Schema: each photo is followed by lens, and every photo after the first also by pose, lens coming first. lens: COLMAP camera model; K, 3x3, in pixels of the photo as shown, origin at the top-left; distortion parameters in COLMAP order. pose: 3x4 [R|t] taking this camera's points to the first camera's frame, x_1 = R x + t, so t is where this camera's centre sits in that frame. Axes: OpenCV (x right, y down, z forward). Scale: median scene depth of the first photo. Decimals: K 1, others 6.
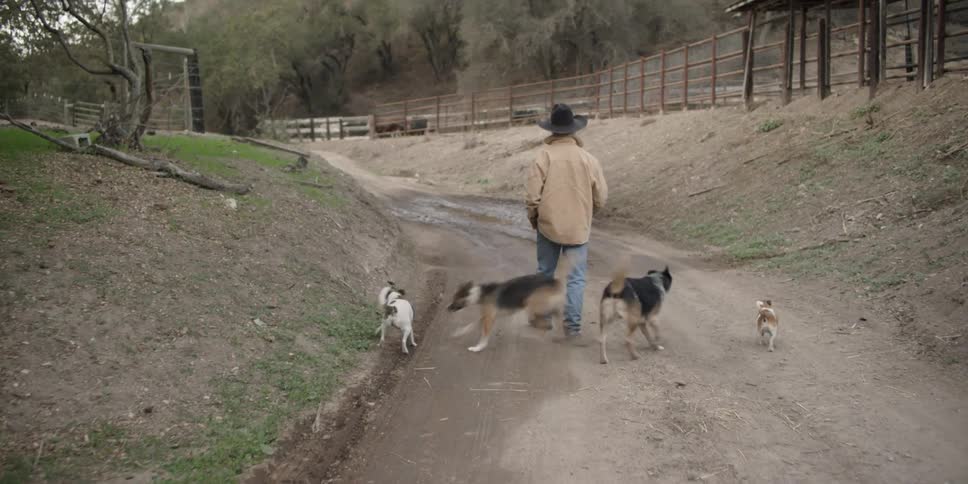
lens RADIAL K [[1065.9, 0, 484.0], [0, 1065.9, 242.0], [0, 0, 1]] dist [-0.105901, 0.210396]
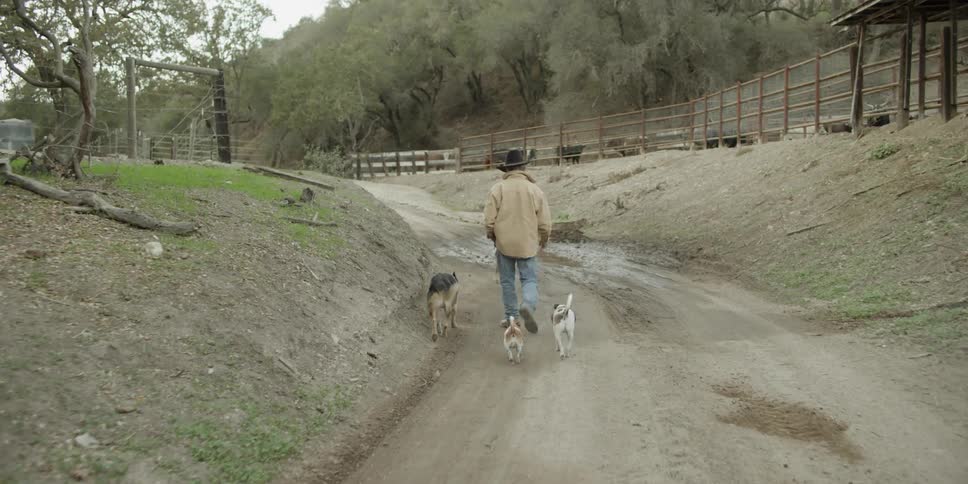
lens RADIAL K [[1065.9, 0, 484.0], [0, 1065.9, 242.0], [0, 0, 1]] dist [-0.105901, 0.210396]
pose [[0.995593, 0.001397, -0.093770, 0.012961], [-0.004466, 0.999461, -0.032524, -0.003621], [0.093674, 0.032800, 0.995062, 0.057380]]
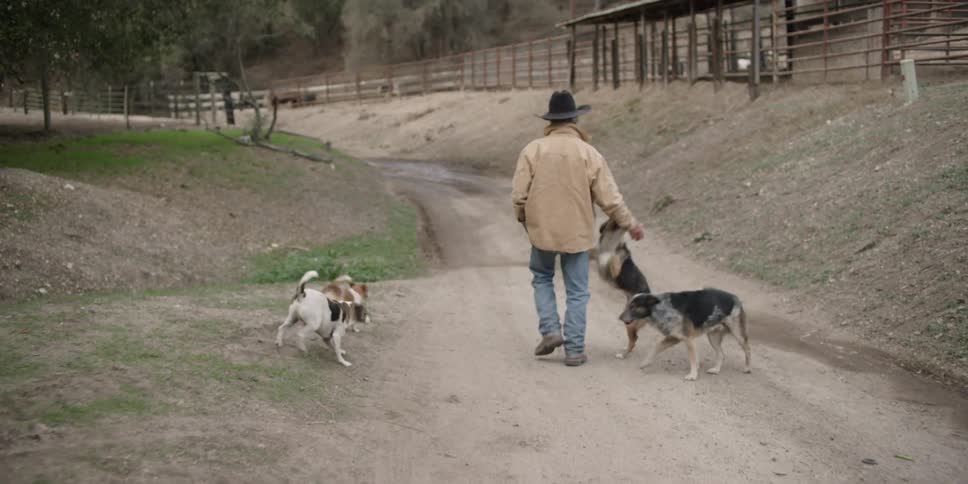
lens RADIAL K [[1065.9, 0, 484.0], [0, 1065.9, 242.0], [0, 0, 1]] dist [-0.105901, 0.210396]
pose [[0.990077, -0.042585, 0.133921, -0.046847], [0.037068, 0.998369, 0.043419, 0.007729], [-0.135552, -0.038023, 0.990040, -0.270393]]
